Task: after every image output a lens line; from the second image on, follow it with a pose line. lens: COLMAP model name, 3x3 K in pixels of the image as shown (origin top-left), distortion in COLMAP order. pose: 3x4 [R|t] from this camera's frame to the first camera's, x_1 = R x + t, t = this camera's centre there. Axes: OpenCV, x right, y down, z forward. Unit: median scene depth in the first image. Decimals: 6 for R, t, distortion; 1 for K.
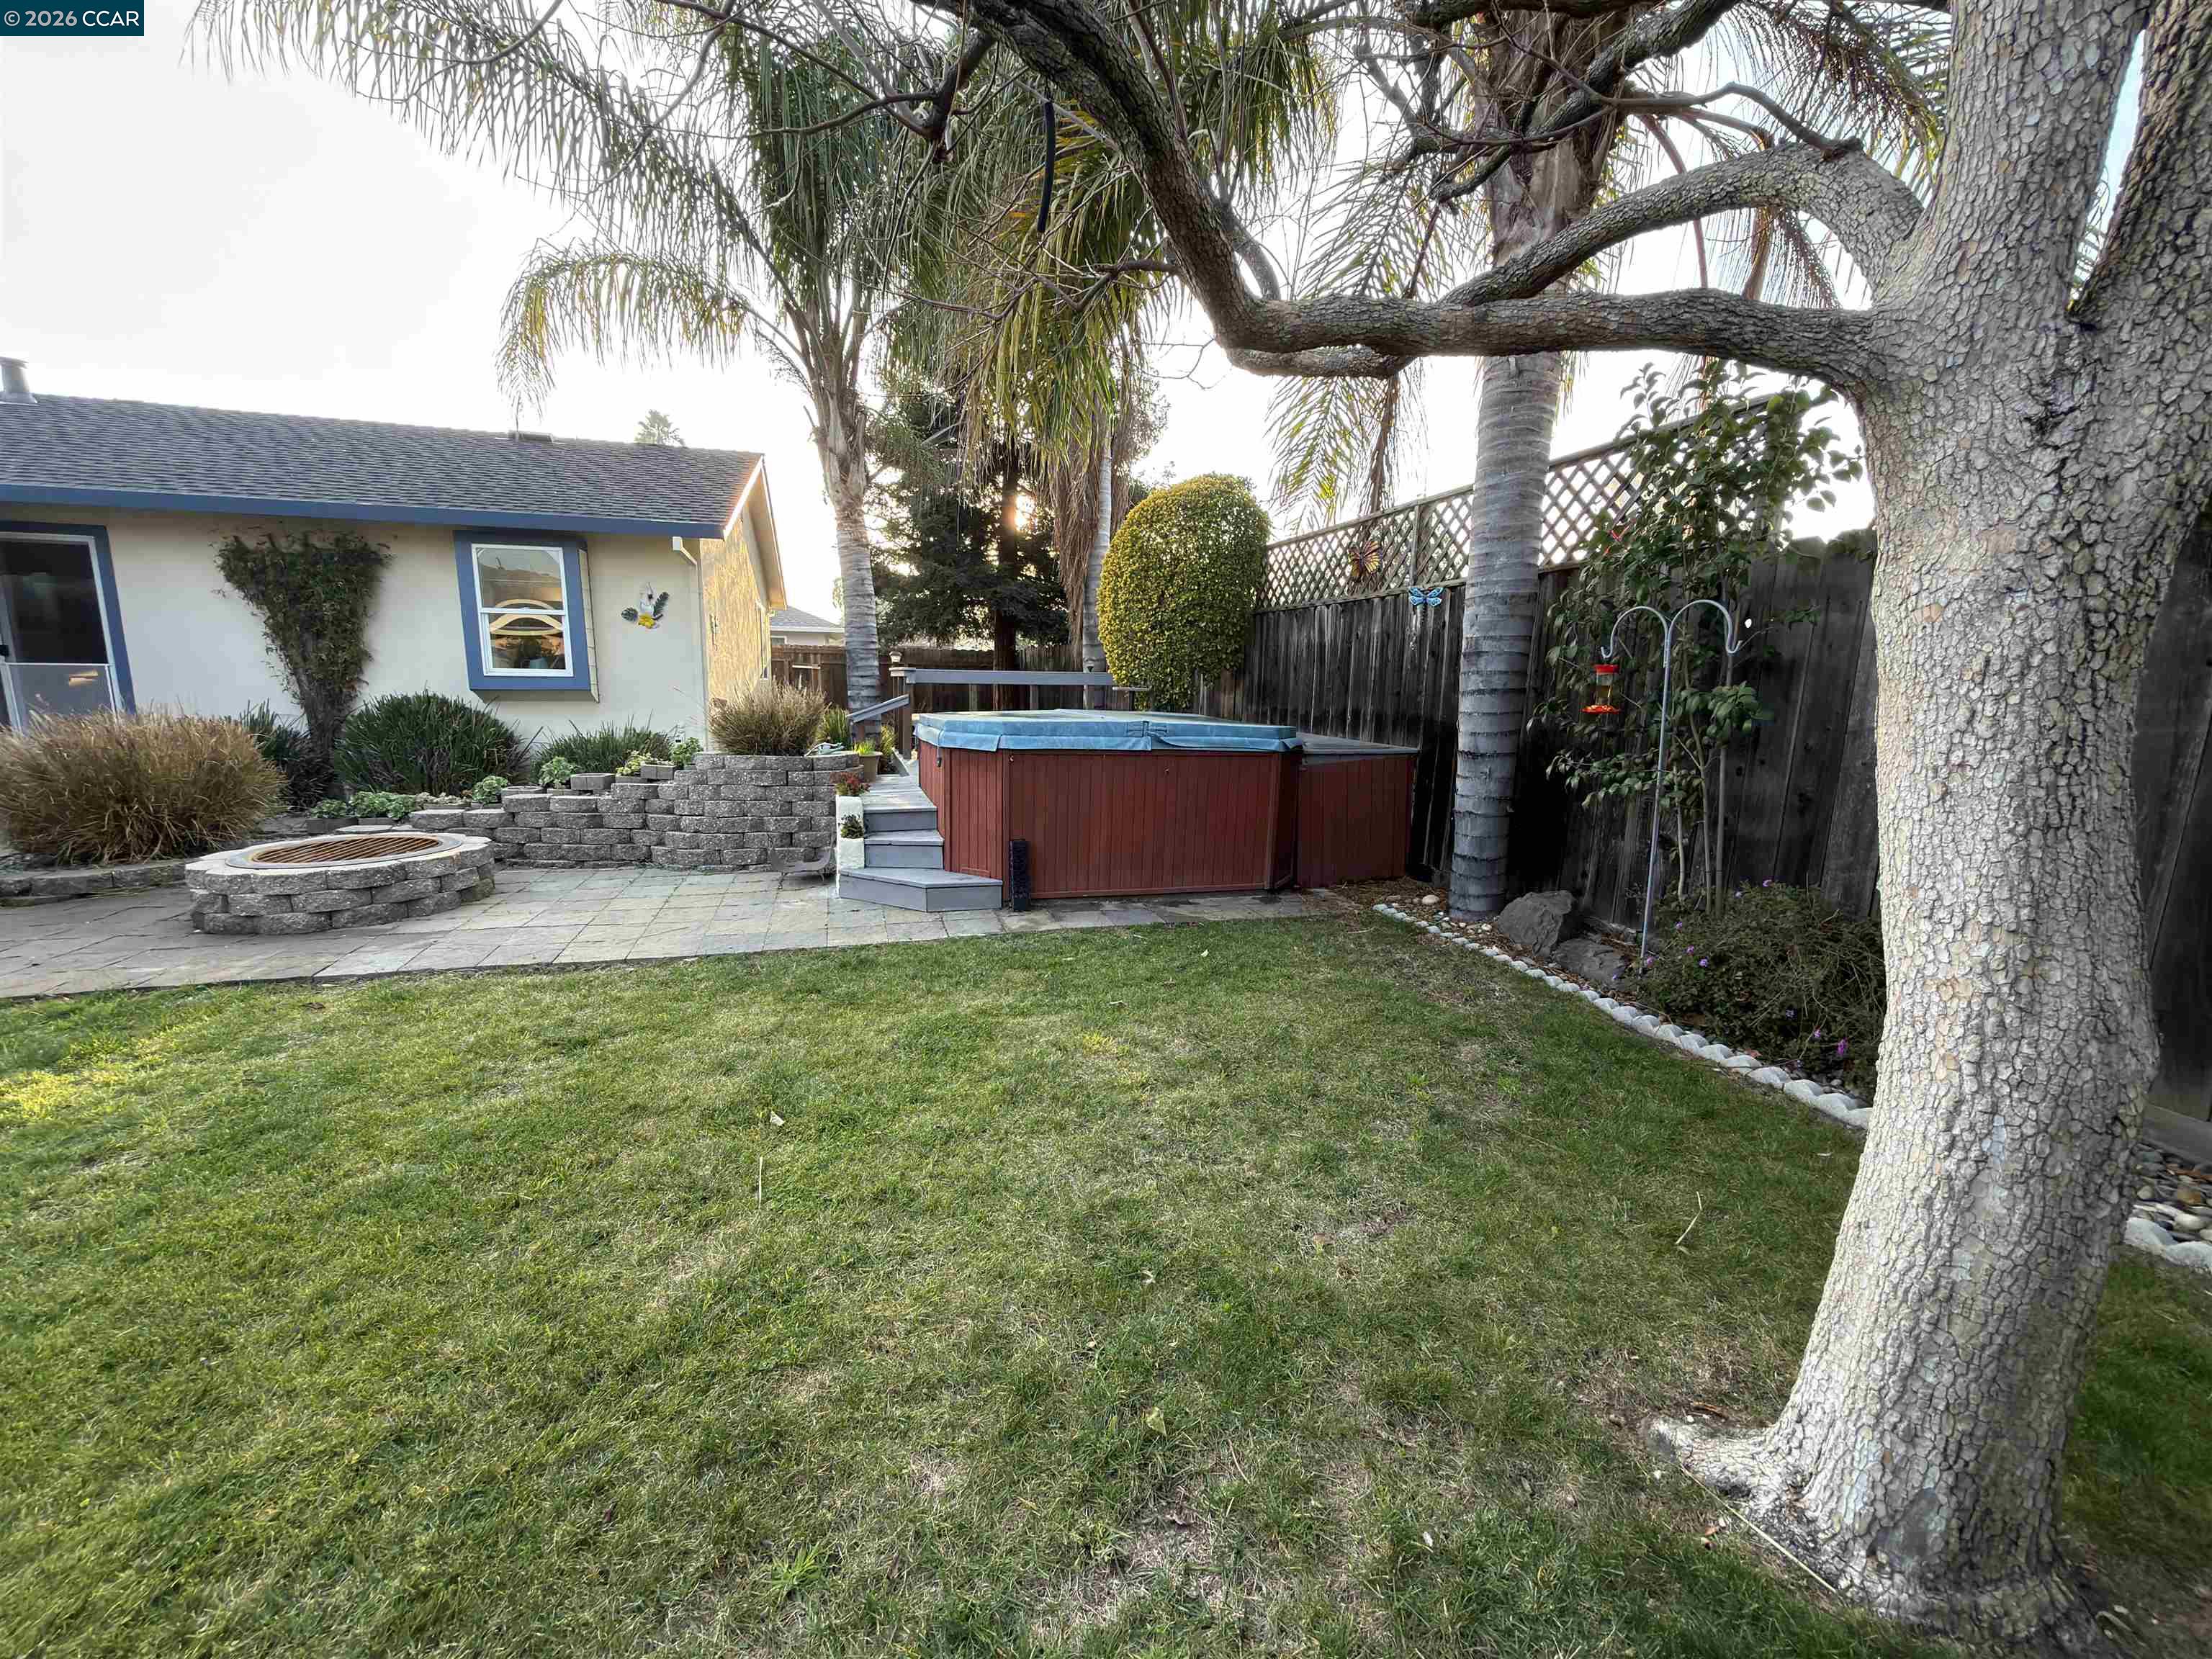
lens RADIAL K [[896.2, 0, 1057.6], [0, 896.2, 834.8], [0, 0, 1]] dist [0.001154, 0.000272]
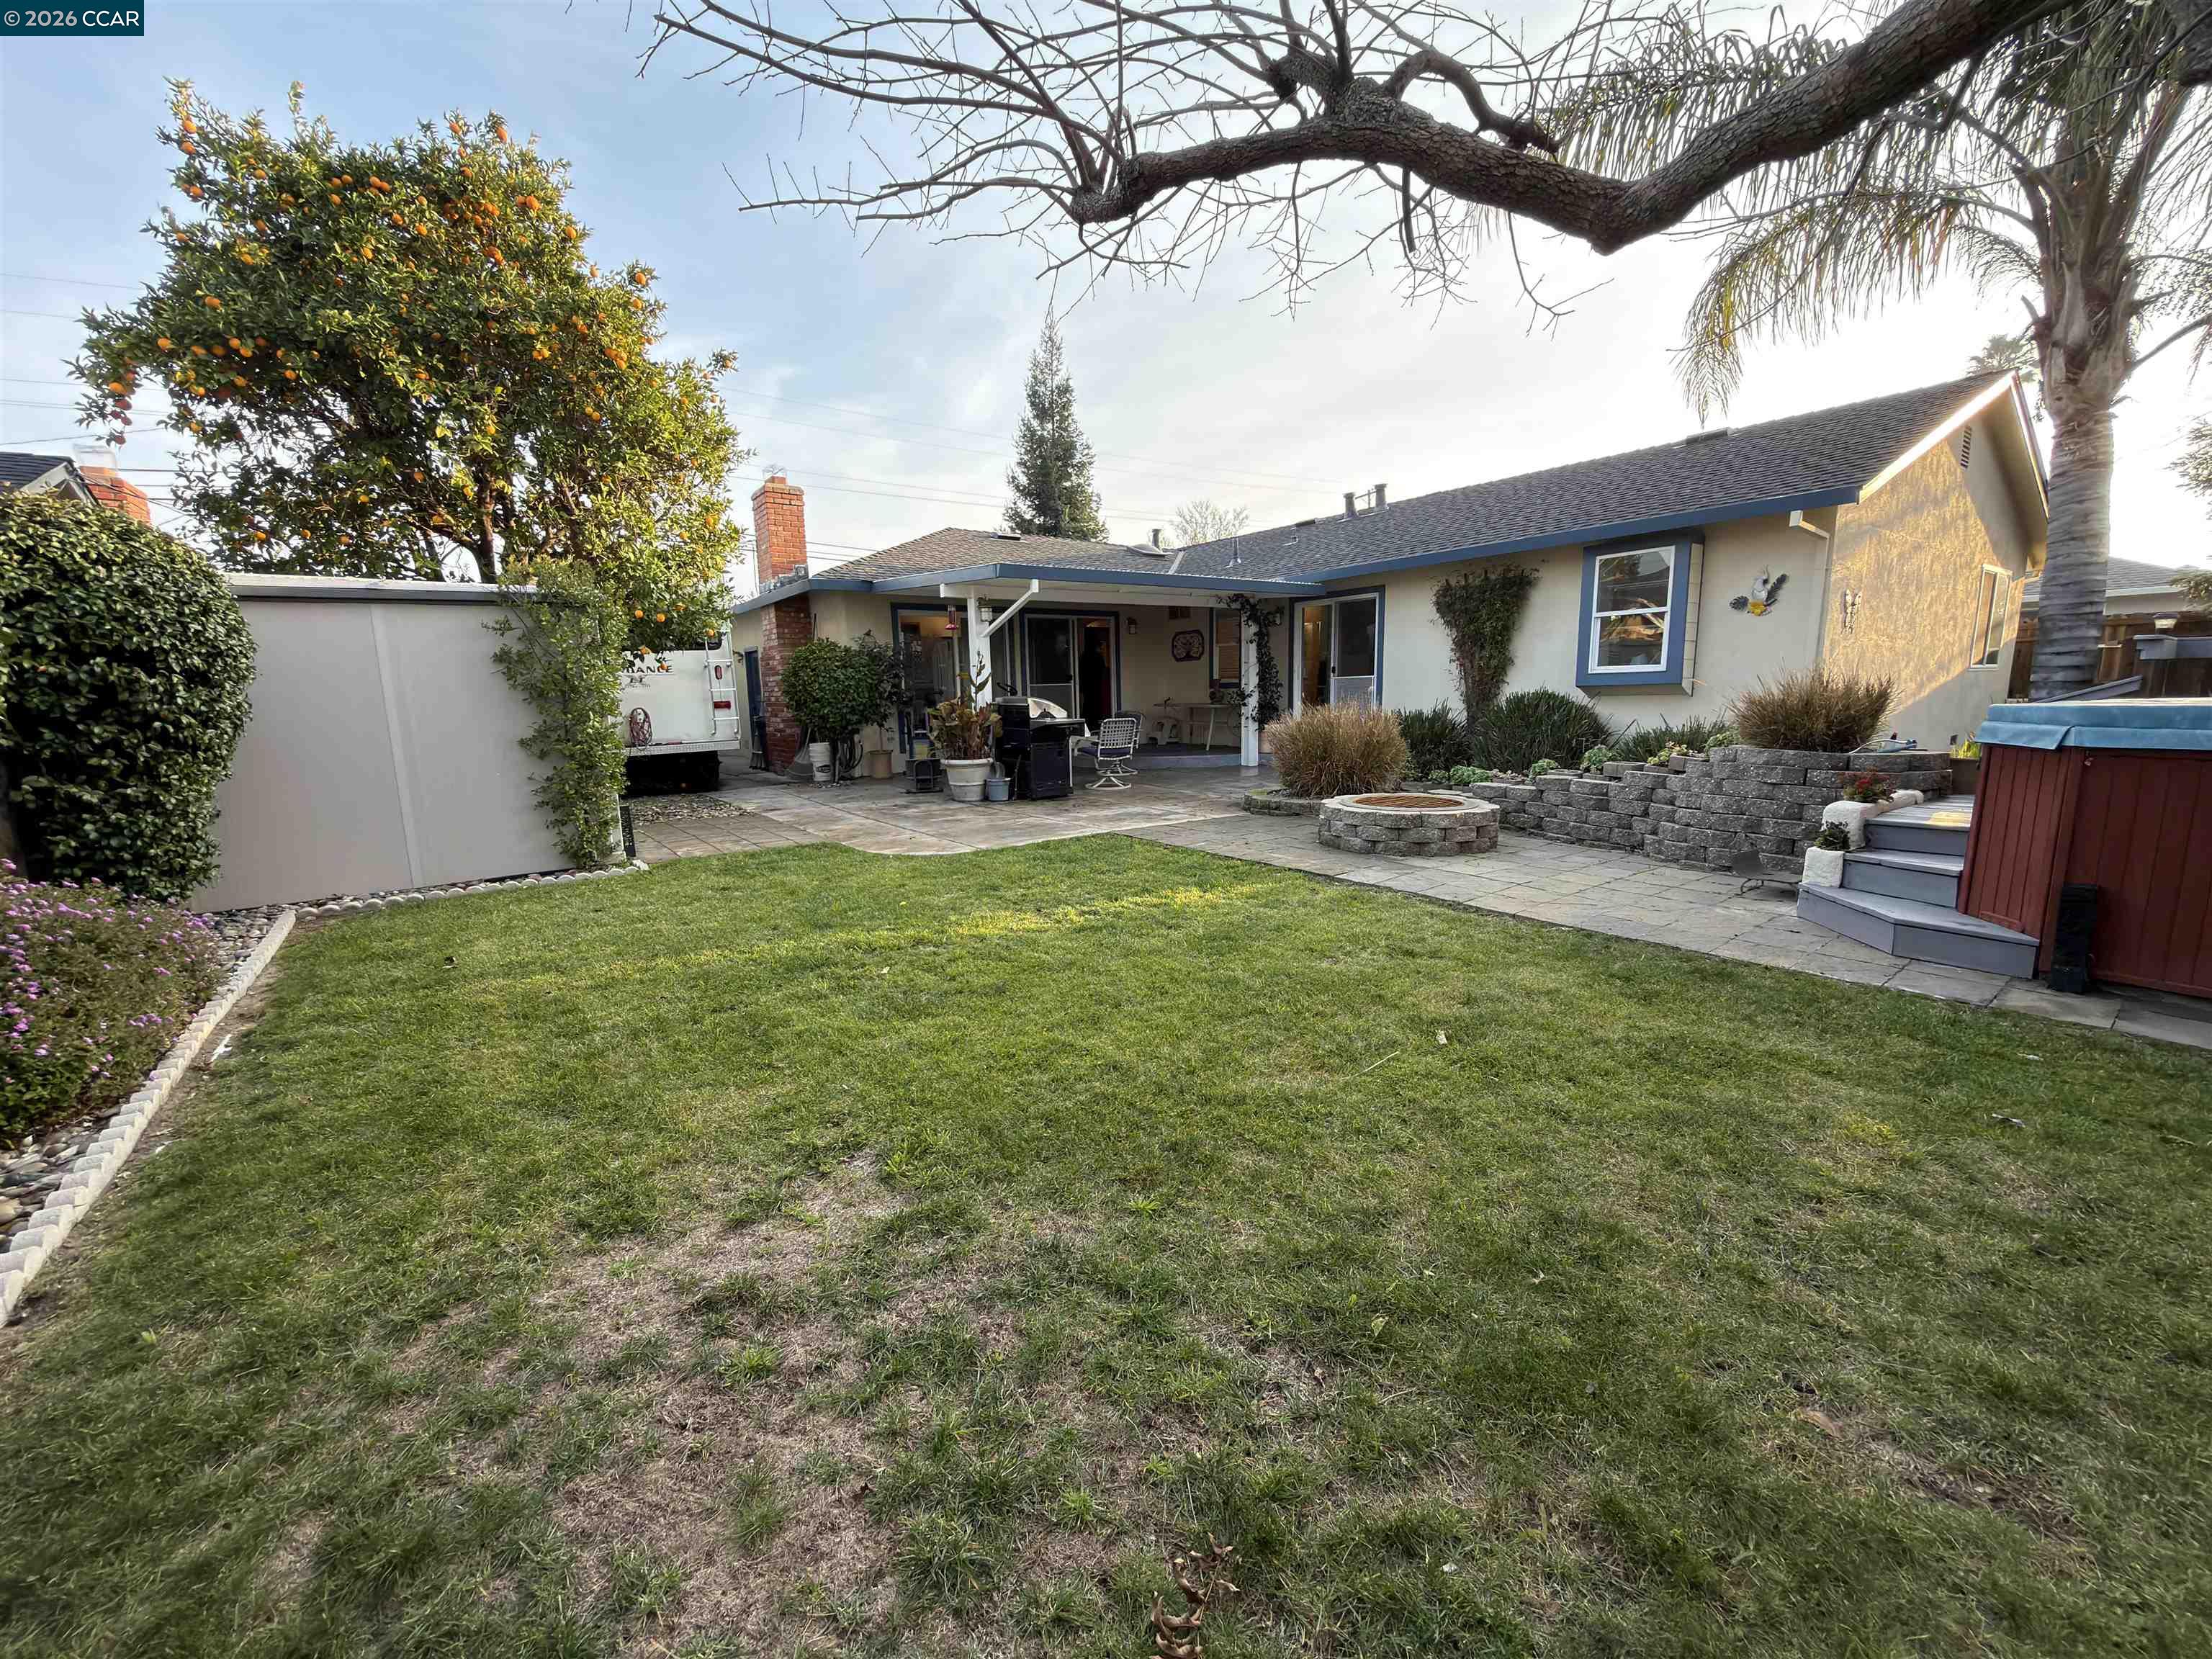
lens RADIAL K [[888.8, 0, 1106.6], [0, 888.8, 846.5], [0, 0, 1]] dist [-0.000110, 0.000220]
pose [[0.334926, 0.140431, -0.931721, 0.338874], [-0.134028, 0.985877, 0.100414, 0.008477], [0.932663, 0.091246, 0.349018, 0.098031]]
